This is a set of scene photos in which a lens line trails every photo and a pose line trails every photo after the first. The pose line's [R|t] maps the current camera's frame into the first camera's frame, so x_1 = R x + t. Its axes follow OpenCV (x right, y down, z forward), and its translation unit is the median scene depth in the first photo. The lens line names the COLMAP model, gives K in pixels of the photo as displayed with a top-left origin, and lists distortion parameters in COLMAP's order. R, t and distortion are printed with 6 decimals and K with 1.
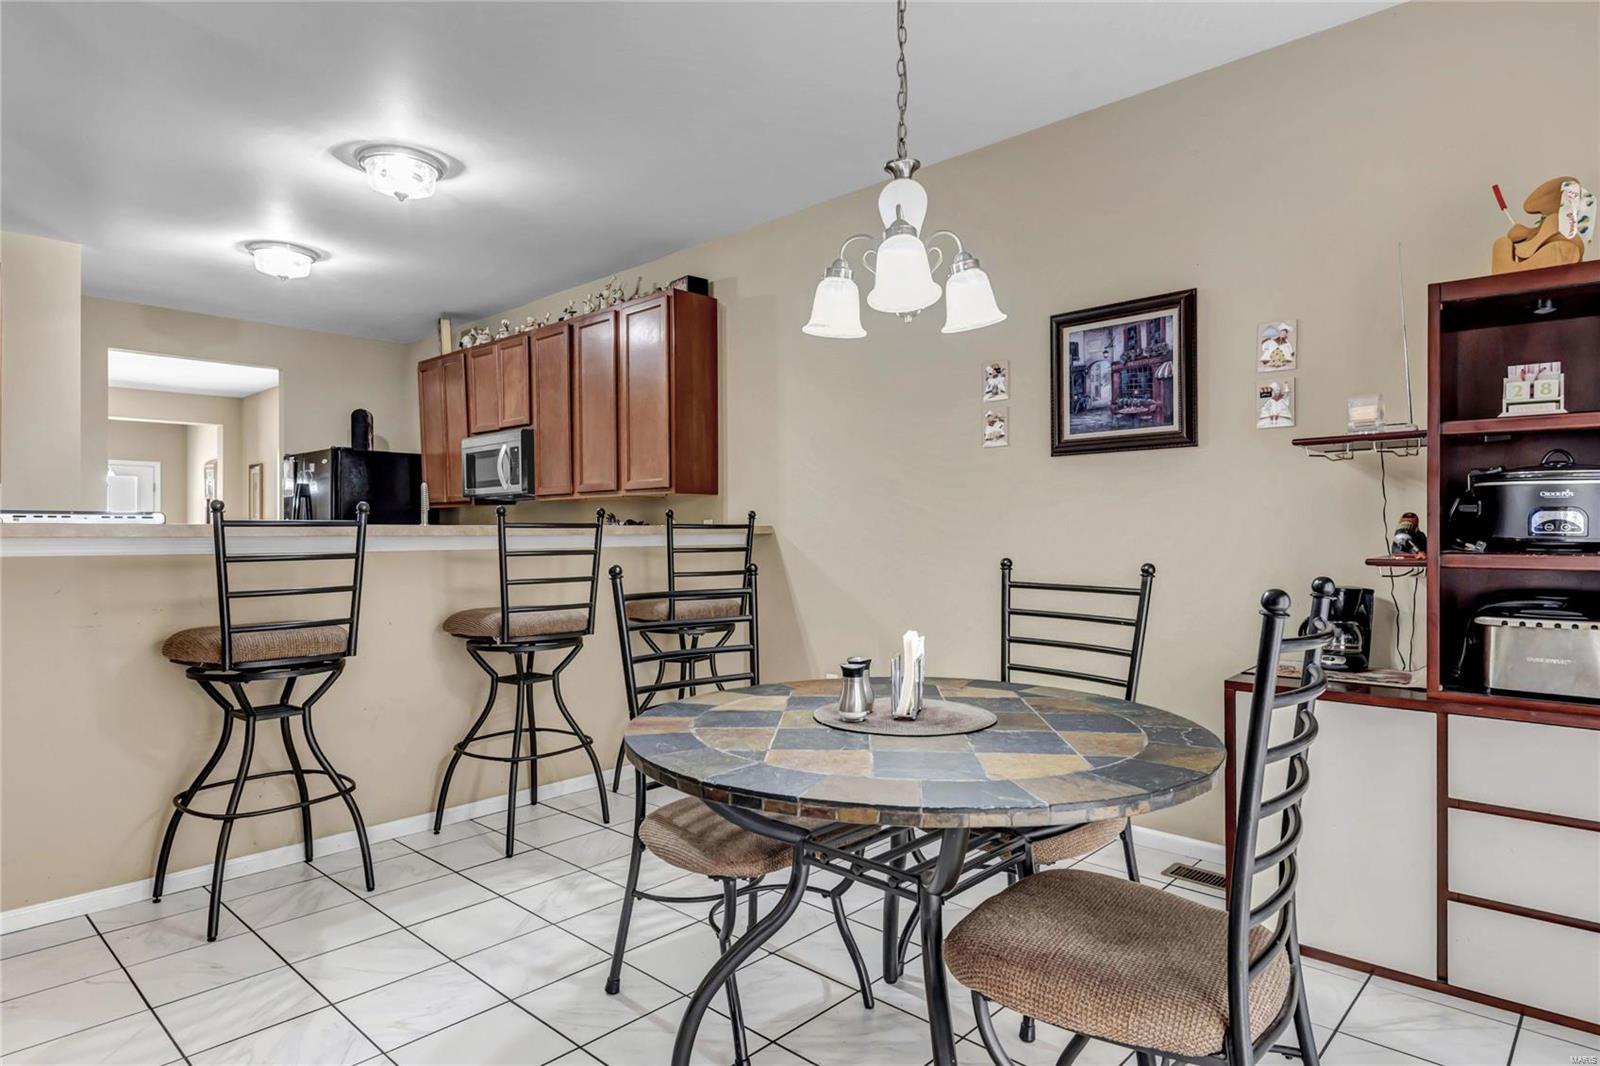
lens RADIAL K [[907.2, 0, 800.0], [0, 907.2, 533.0], [0, 0, 1]] dist [0.039551, -0.017617]
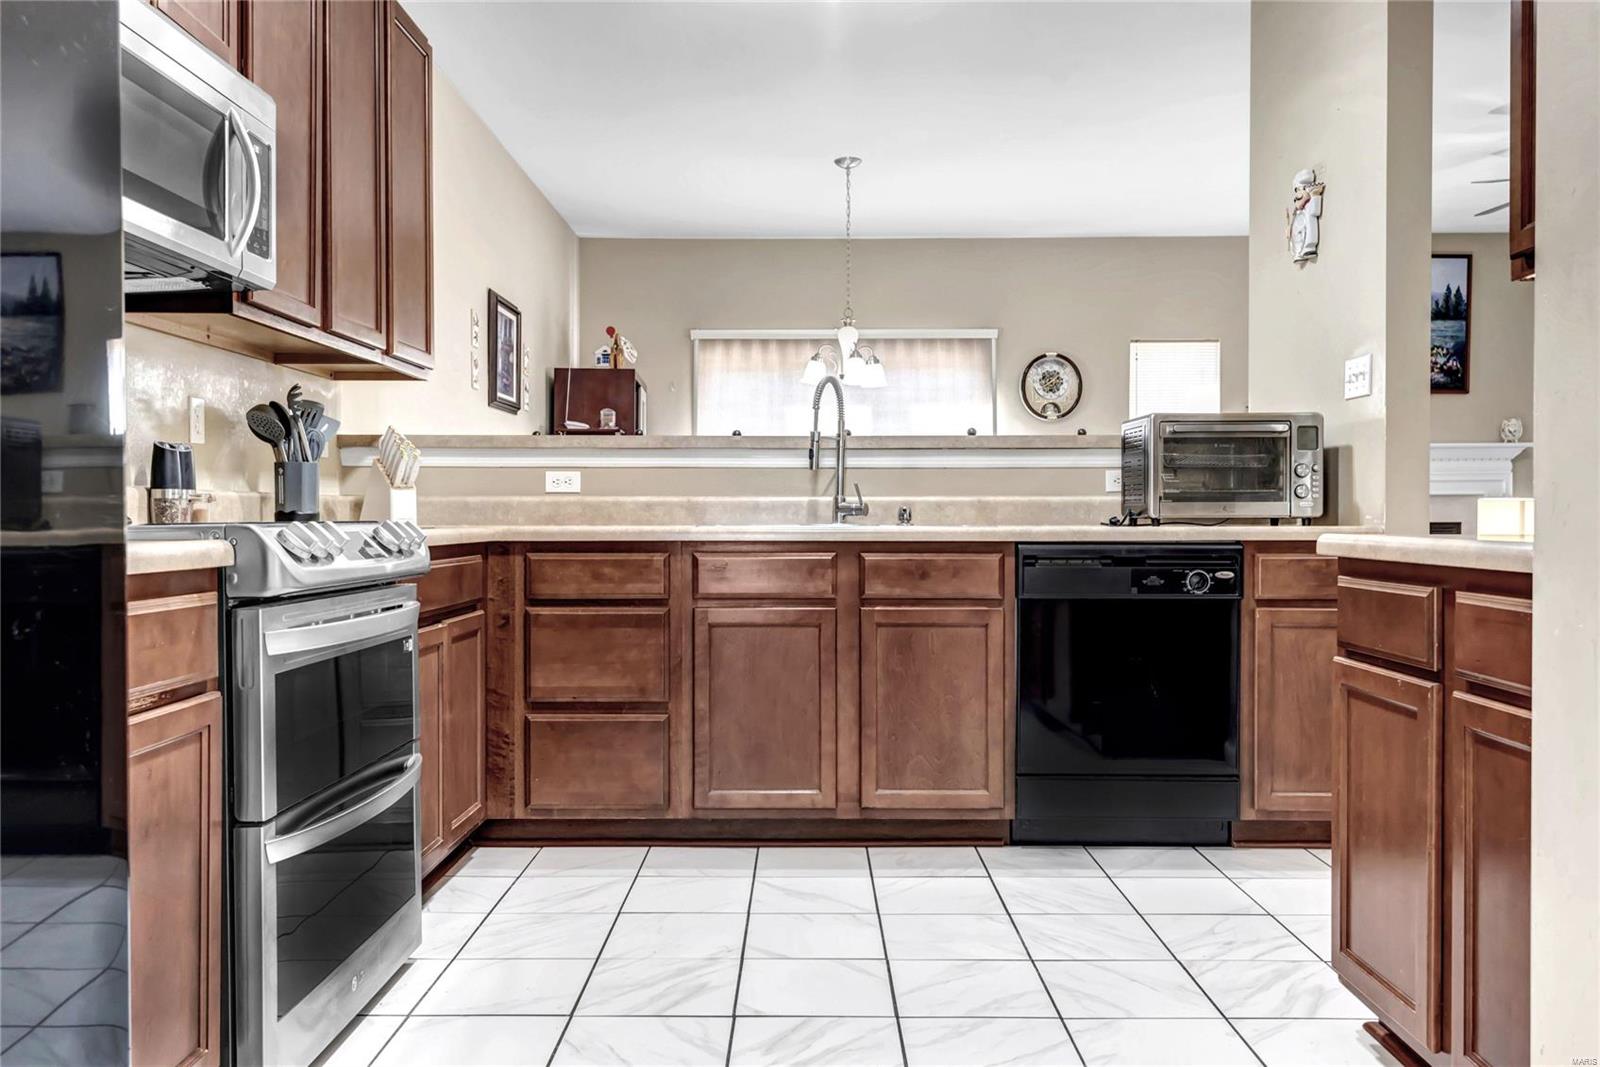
lens RADIAL K [[1274.4, 0, 793.1], [0, 1274.4, 530.2], [0, 0, 1]] dist [0.059115, -0.062207]
pose [[-0.674068, 0.000414, 0.738669, -1.260419], [0.010539, 0.999903, 0.009057, 0.068515], [-0.738594, 0.013890, -0.674008, 1.889784]]
